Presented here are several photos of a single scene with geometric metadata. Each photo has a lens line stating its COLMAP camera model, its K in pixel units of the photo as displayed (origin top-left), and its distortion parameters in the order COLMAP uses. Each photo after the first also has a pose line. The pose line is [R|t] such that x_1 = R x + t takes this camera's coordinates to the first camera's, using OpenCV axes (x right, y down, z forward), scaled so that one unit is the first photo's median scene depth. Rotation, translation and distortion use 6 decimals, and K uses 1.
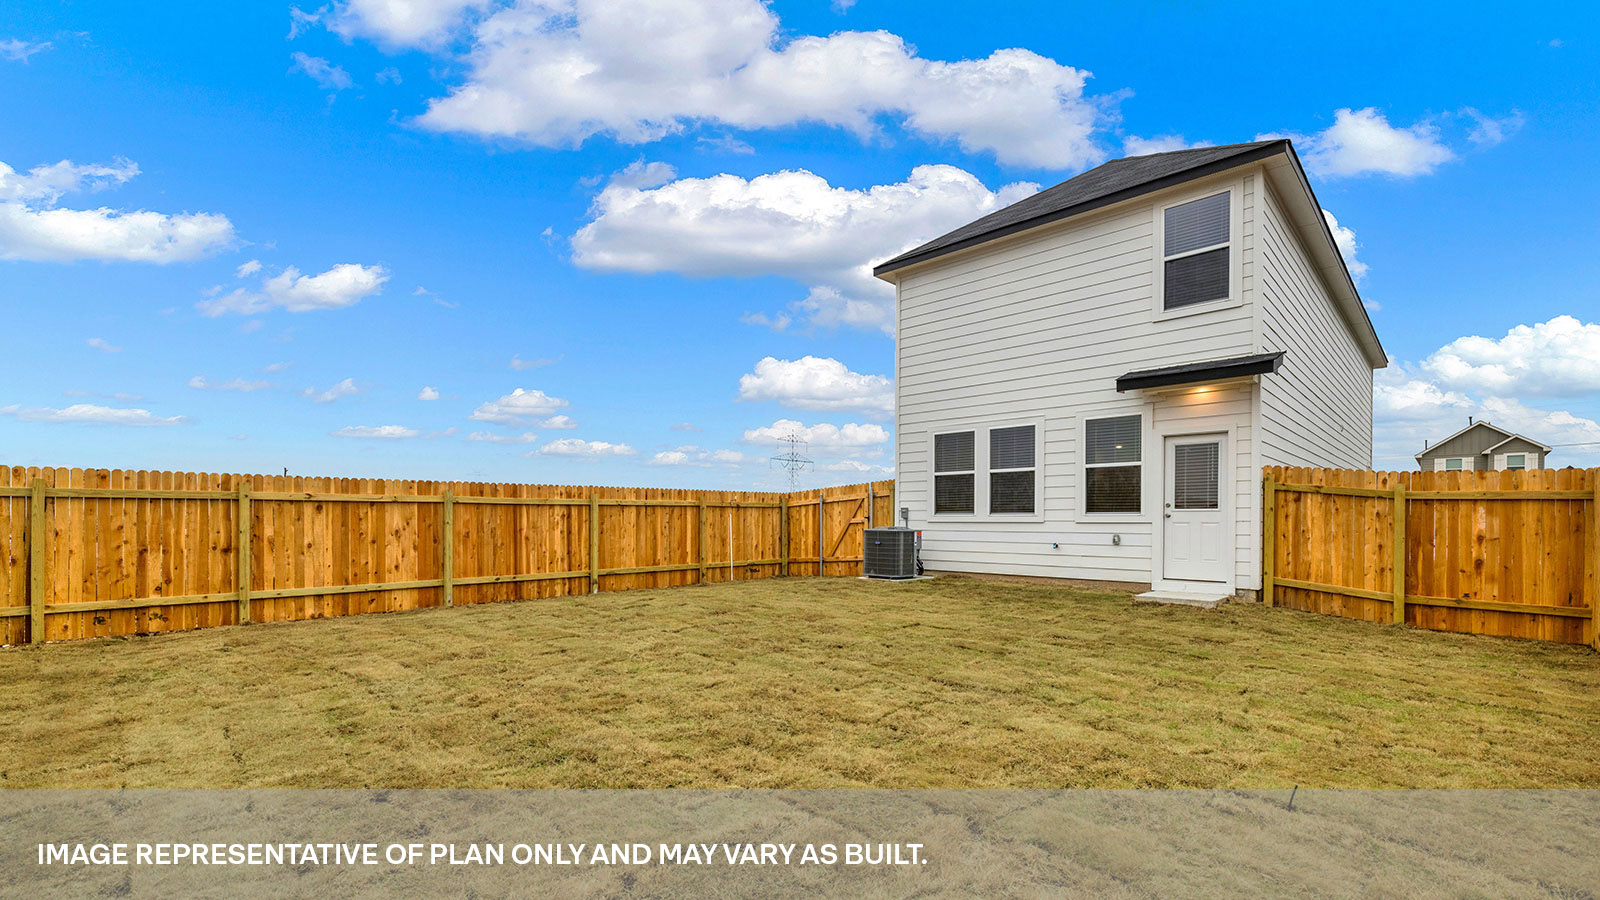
lens RADIAL K [[685.8, 0, 798.9], [0, 685.8, 524.6], [0, 0, 1]] dist [-0.000344, 0.000009]
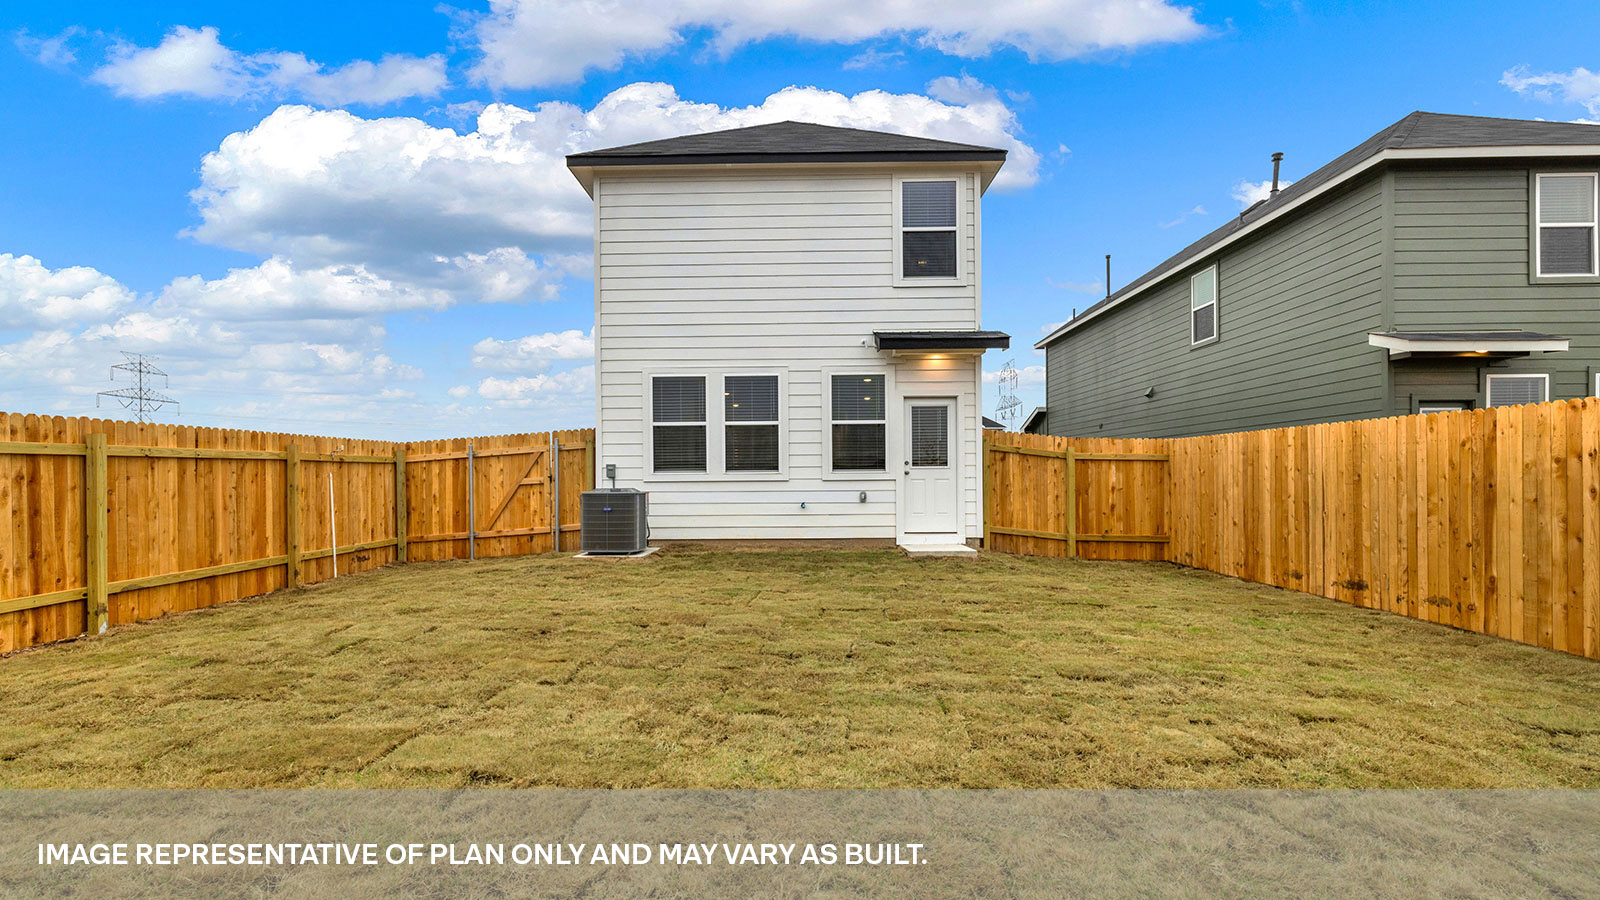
lens RADIAL K [[700.6, 0, 799.2], [0, 700.6, 476.4], [0, 0, 1]] dist [-0.000618, 0.000010]
pose [[0.733497, -0.006910, 0.679657, -0.264174], [0.013832, 0.999893, -0.004761, -0.003853], [-0.679552, 0.012894, 0.733514, 0.270560]]
